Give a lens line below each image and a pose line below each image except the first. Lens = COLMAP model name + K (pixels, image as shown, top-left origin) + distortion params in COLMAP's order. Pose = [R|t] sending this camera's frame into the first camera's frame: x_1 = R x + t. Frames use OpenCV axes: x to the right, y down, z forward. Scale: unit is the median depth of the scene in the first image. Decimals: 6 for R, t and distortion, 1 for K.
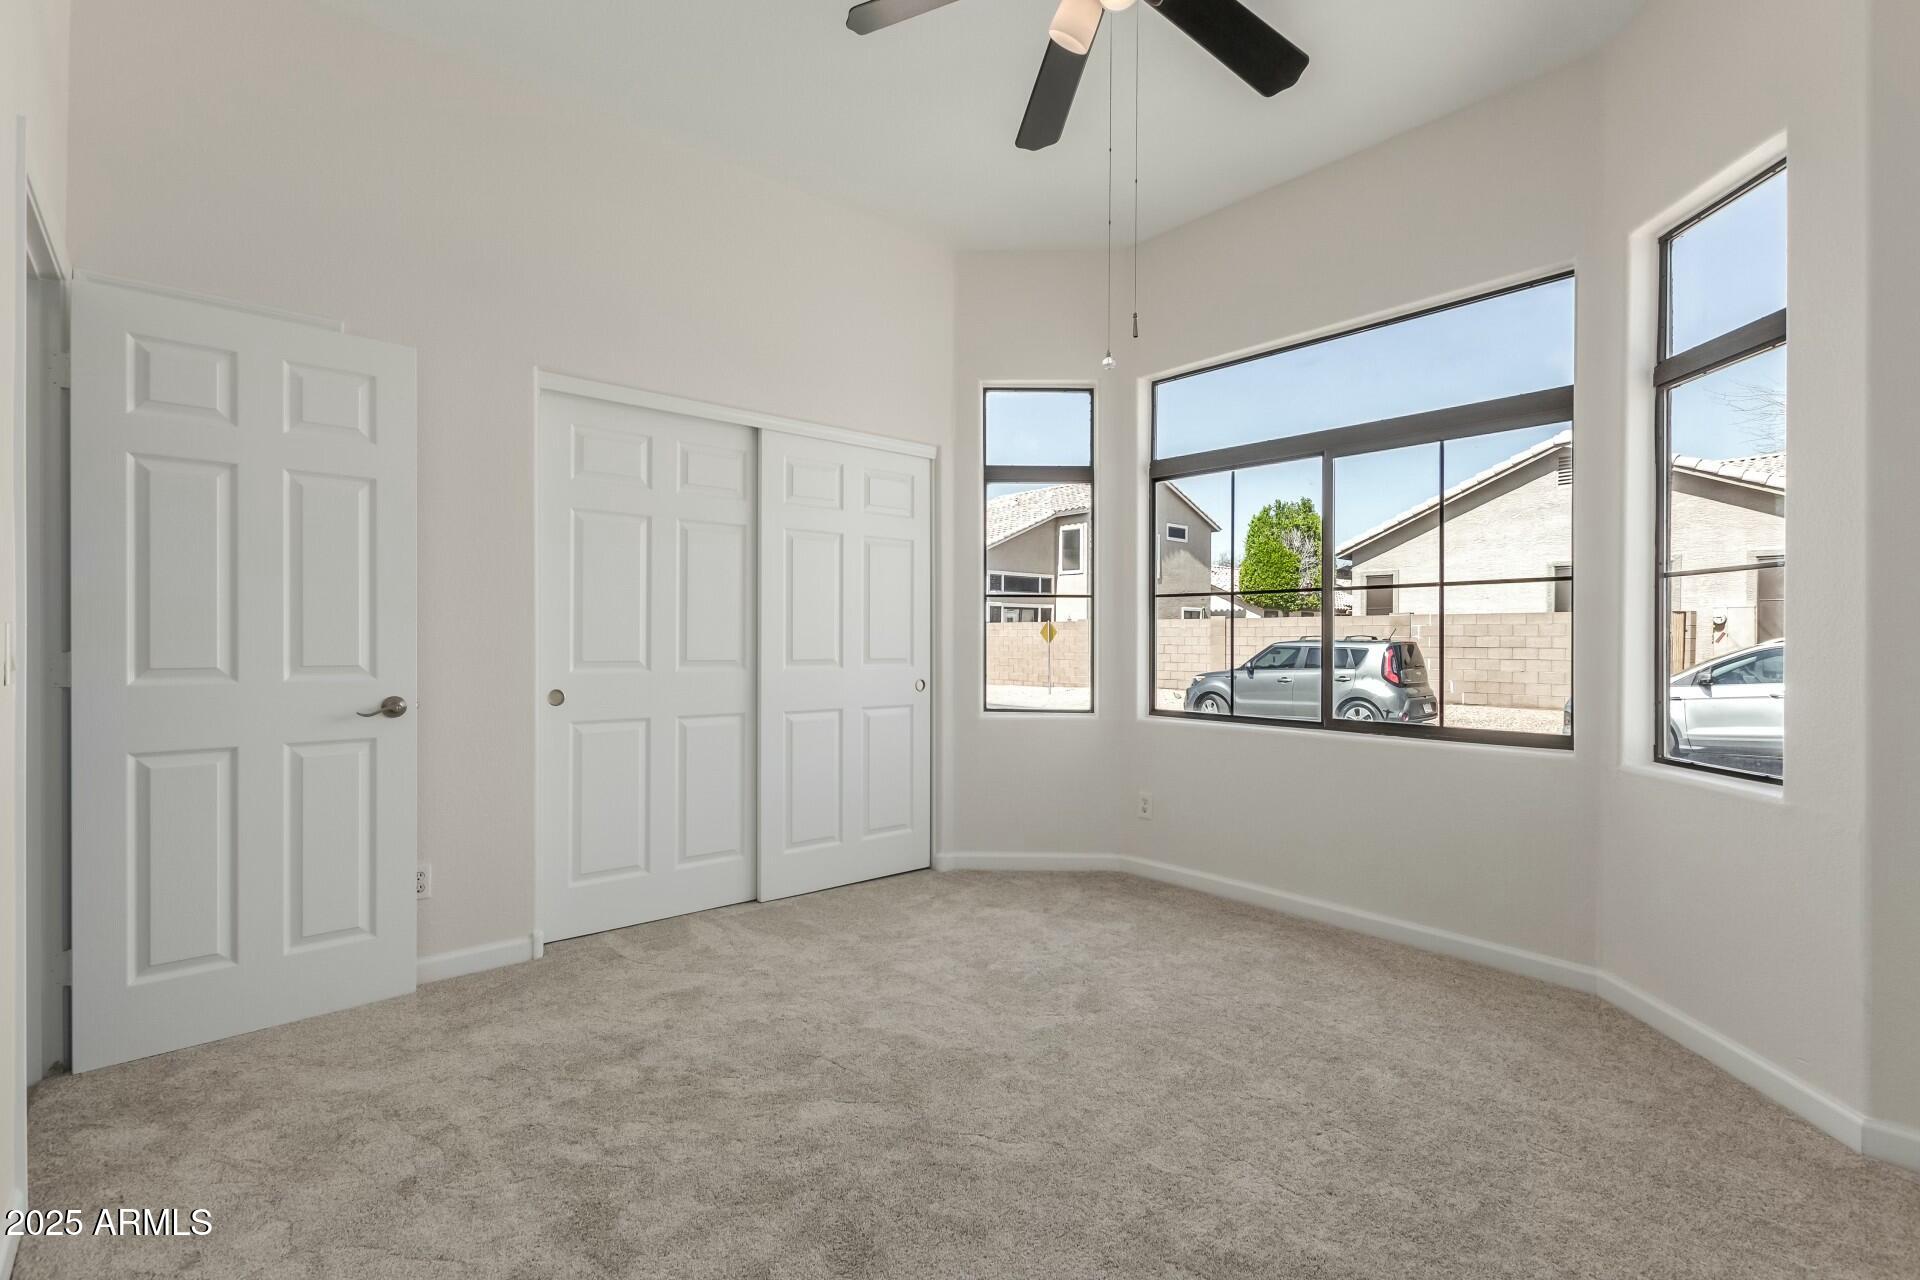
lens RADIAL K [[881.9, 0, 968.9], [0, 881.9, 646.4], [0, 0, 1]] dist [0.010205, -0.003991]
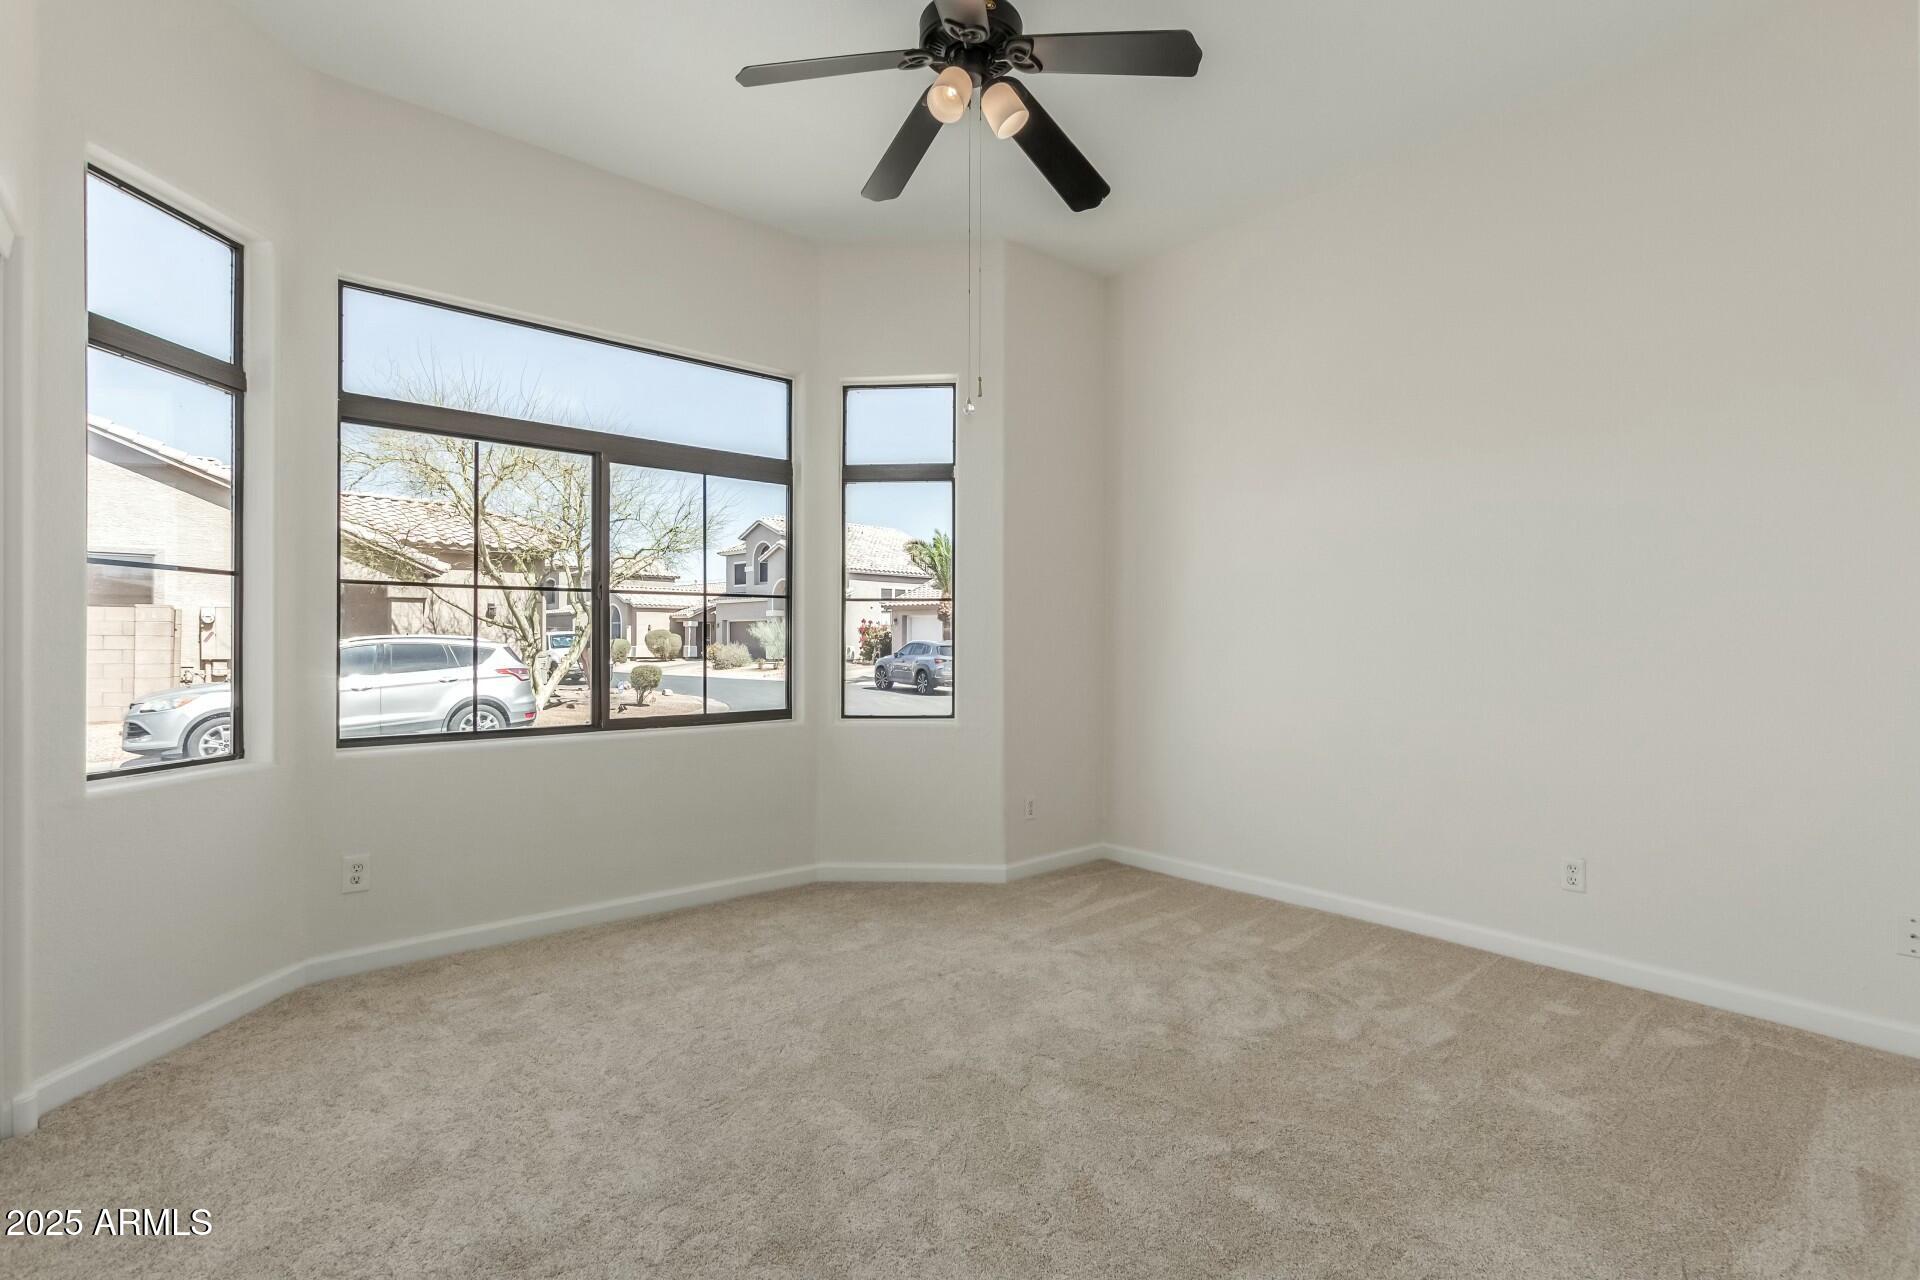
lens RADIAL K [[881.9, 0, 969.0], [0, 881.9, 625.2], [0, 0, 1]] dist [0.010205, -0.003991]
pose [[0.029403, 0.009924, 0.999518, -0.572650], [0.013243, 0.999859, -0.010317, -0.008059], [-0.999480, 0.013540, 0.029267, 0.541875]]
